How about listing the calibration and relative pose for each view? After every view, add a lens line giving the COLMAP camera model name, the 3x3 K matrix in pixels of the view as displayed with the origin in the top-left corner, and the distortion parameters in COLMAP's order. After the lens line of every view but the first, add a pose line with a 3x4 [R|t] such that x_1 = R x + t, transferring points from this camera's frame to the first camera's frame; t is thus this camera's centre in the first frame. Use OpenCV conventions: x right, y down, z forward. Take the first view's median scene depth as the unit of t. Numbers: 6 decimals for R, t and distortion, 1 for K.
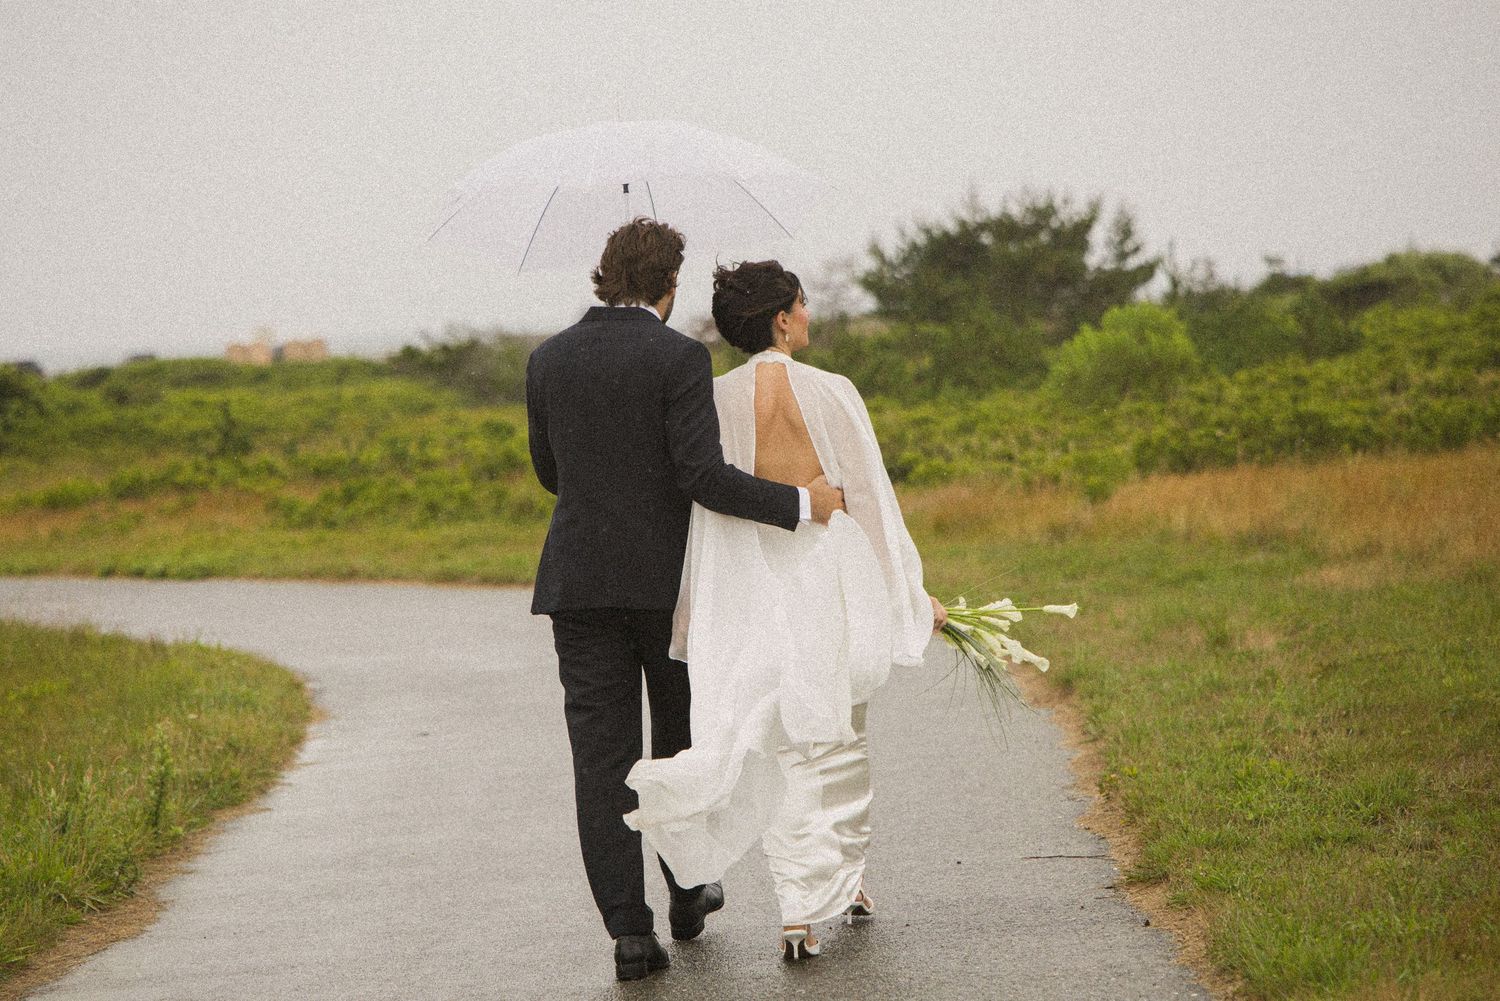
lens RADIAL K [[7308.7, 0, 781.3], [0, 7308.7, 502.8], [0, 0, 1]] dist [1.042001, -2.937906]
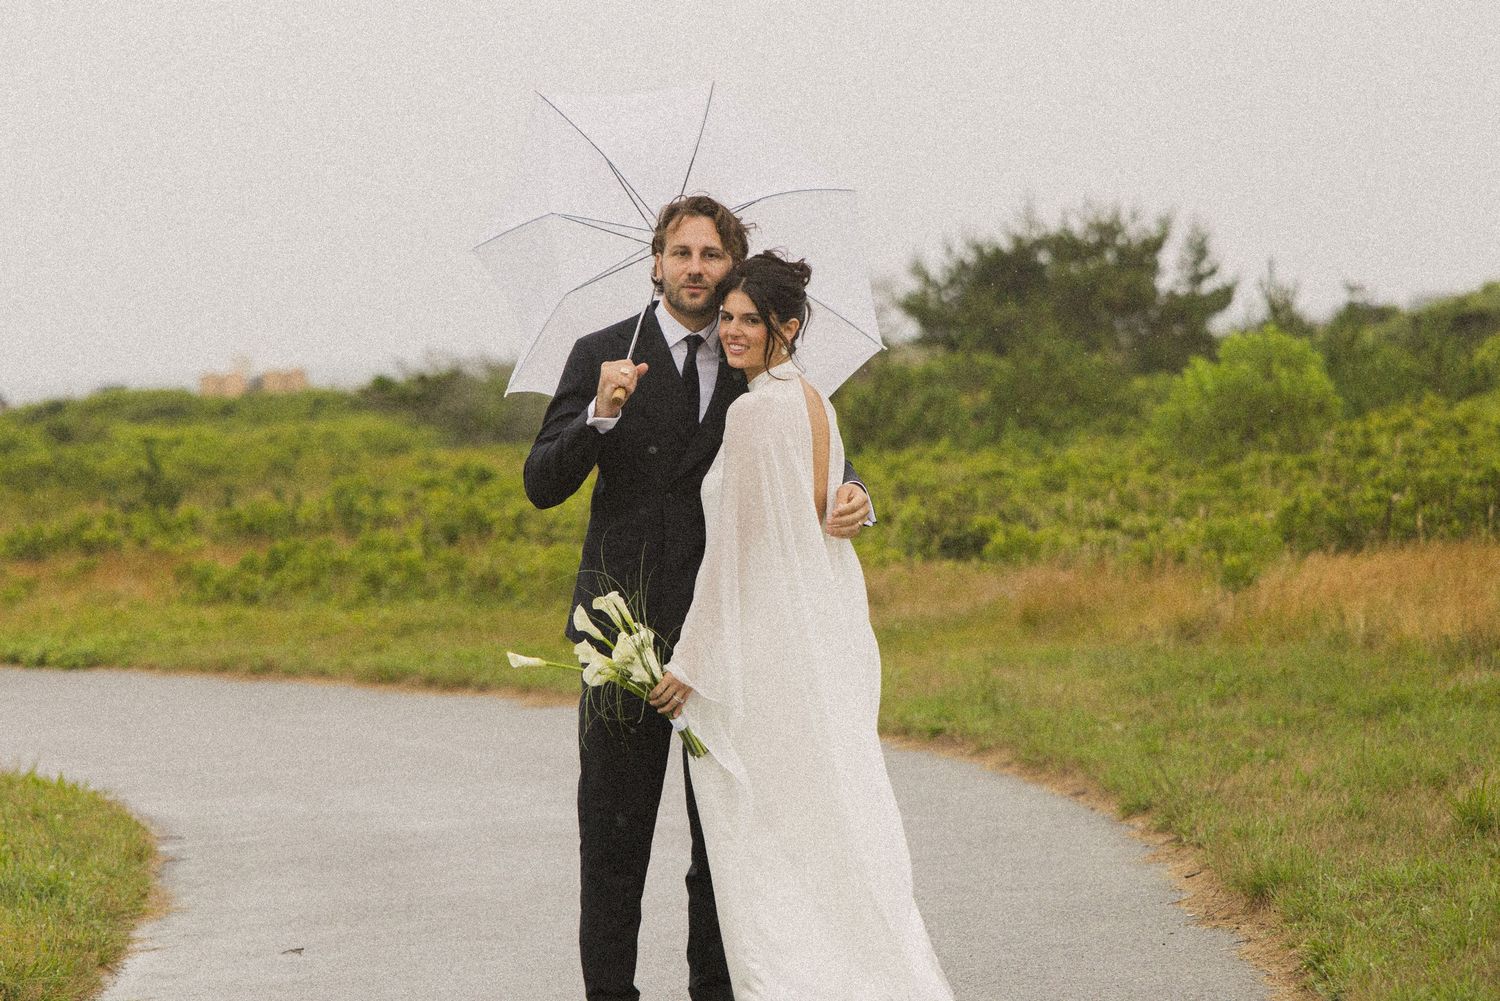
lens RADIAL K [[7257.3, 0, 750.0], [0, 7257.3, 500.5], [0, 0, 1]] dist [-1.083842, 2.491139]
pose [[0.999958, 0.005936, -0.006997, -0.001361], [-0.005967, 0.999972, -0.004450, -0.004083], [0.006971, 0.004491, 0.999966, 0.187754]]
